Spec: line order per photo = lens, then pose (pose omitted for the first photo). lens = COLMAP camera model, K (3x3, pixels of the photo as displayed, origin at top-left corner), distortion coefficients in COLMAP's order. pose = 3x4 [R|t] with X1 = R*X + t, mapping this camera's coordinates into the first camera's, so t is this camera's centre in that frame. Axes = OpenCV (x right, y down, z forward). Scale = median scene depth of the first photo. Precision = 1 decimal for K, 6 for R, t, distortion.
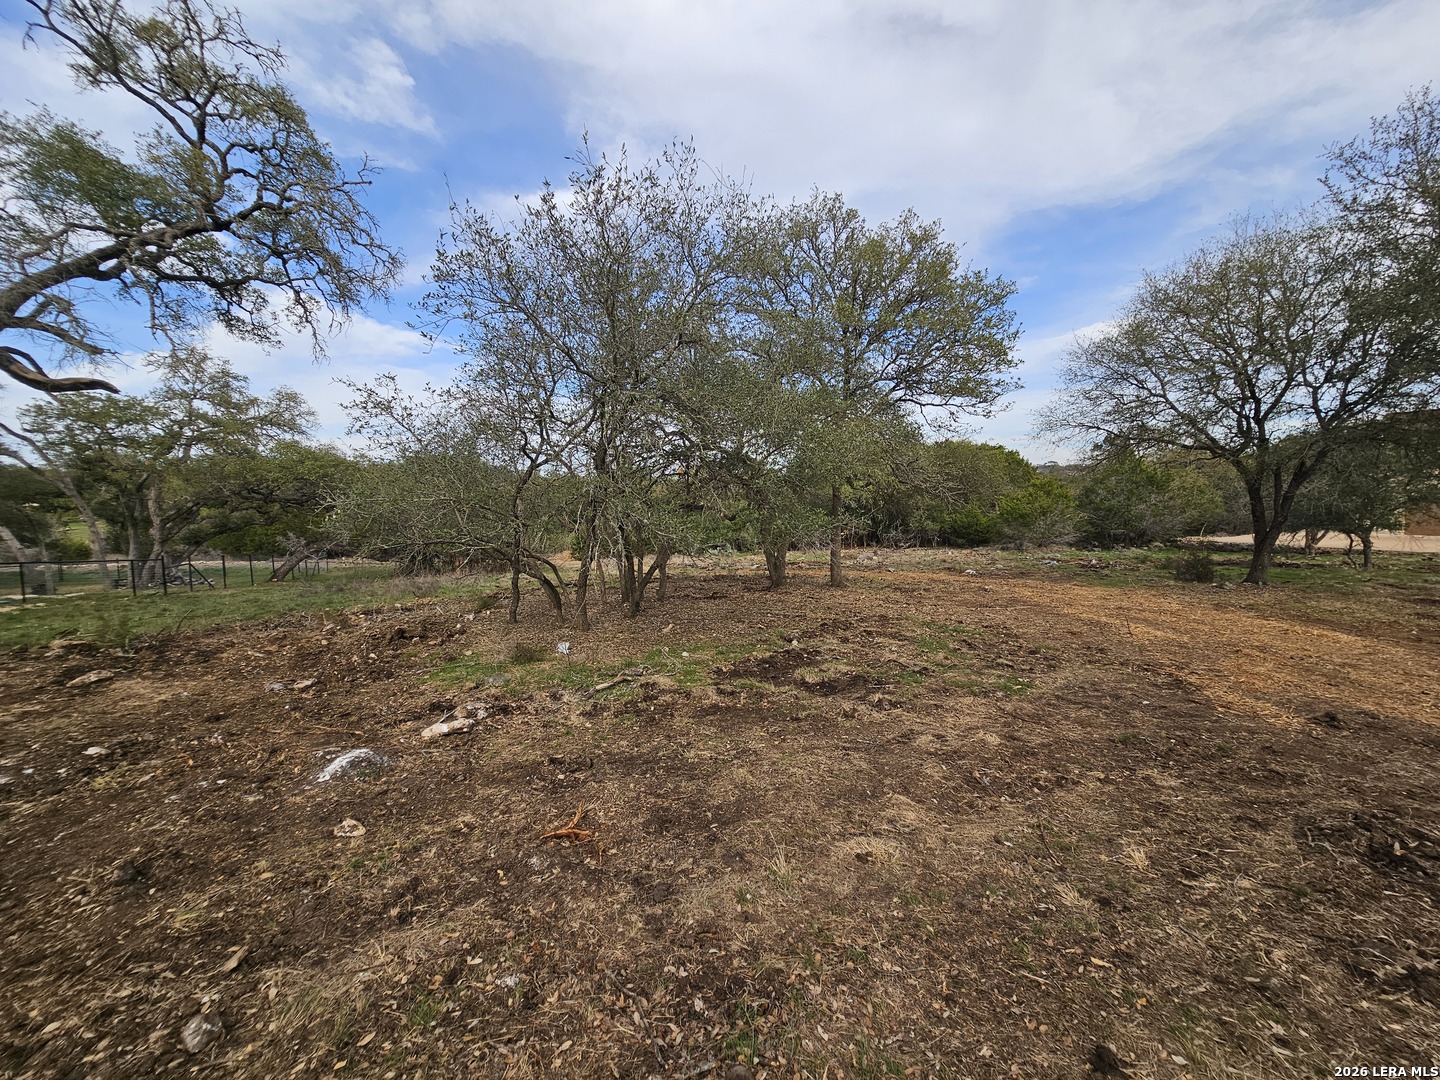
lens RADIAL K [[577.2, 0, 717.2], [0, 577.2, 543.7], [0, 0, 1]] dist [0.003032, 0.000399]
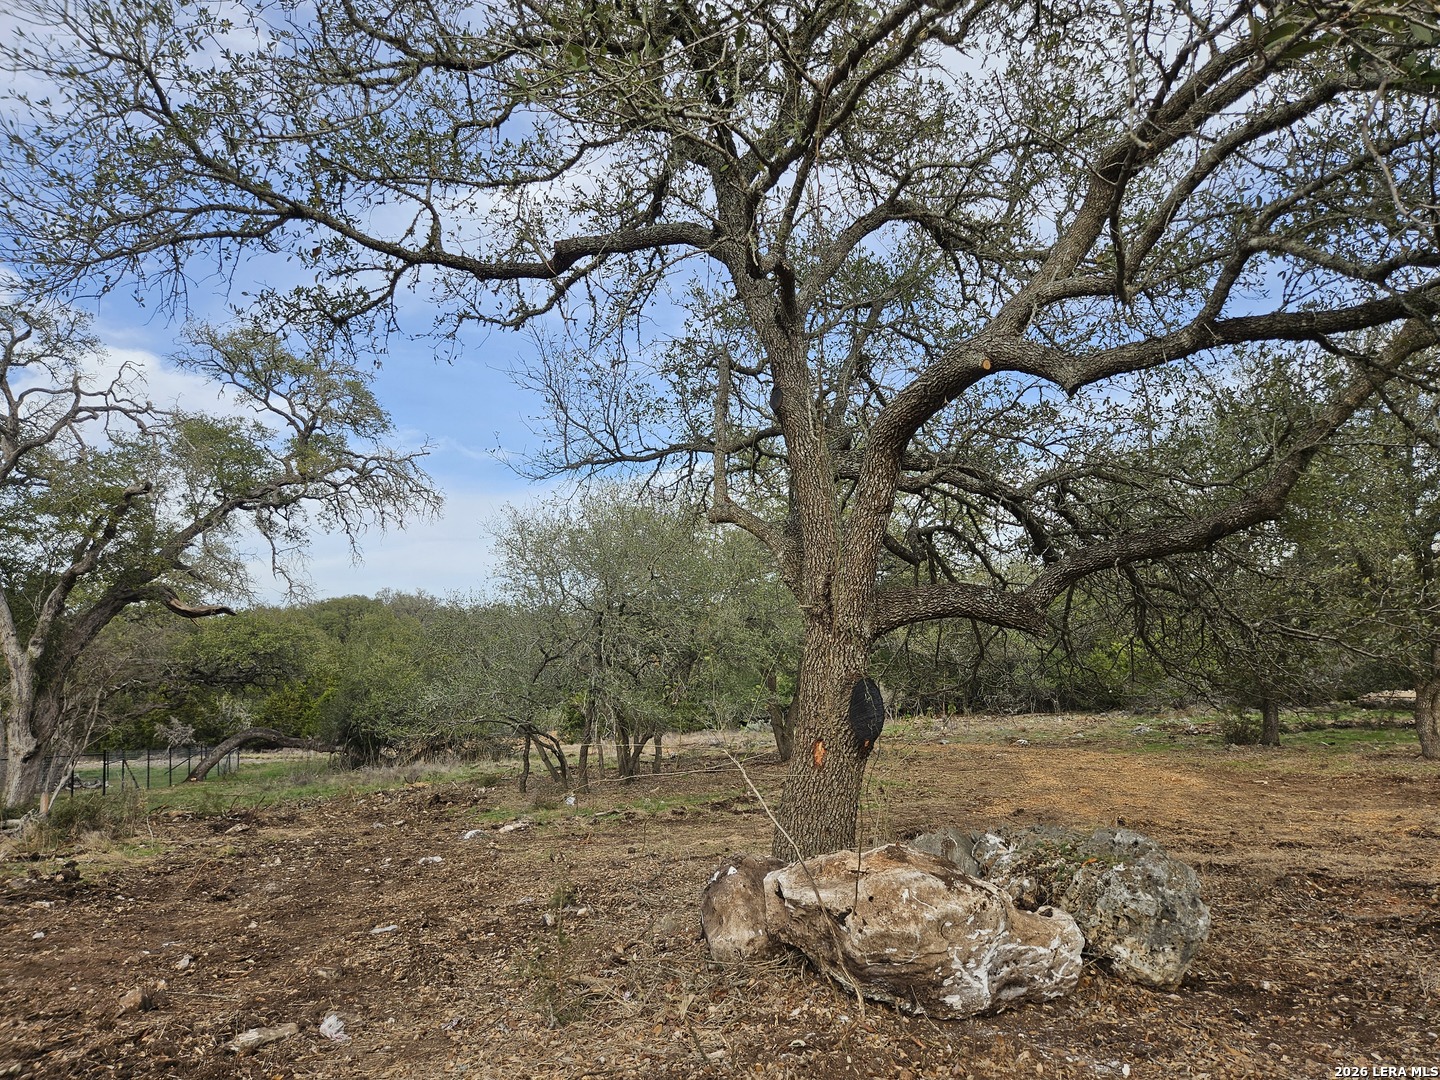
lens RADIAL K [[977.9, 0, 722.9], [0, 977.9, 540.2], [0, 0, 1]] dist [0.000704, -0.008083]
pose [[0.996943, -0.041556, -0.066170, 0.128812], [0.029082, 0.983344, -0.179410, 0.002613], [0.072524, 0.176938, 0.981546, -0.648320]]
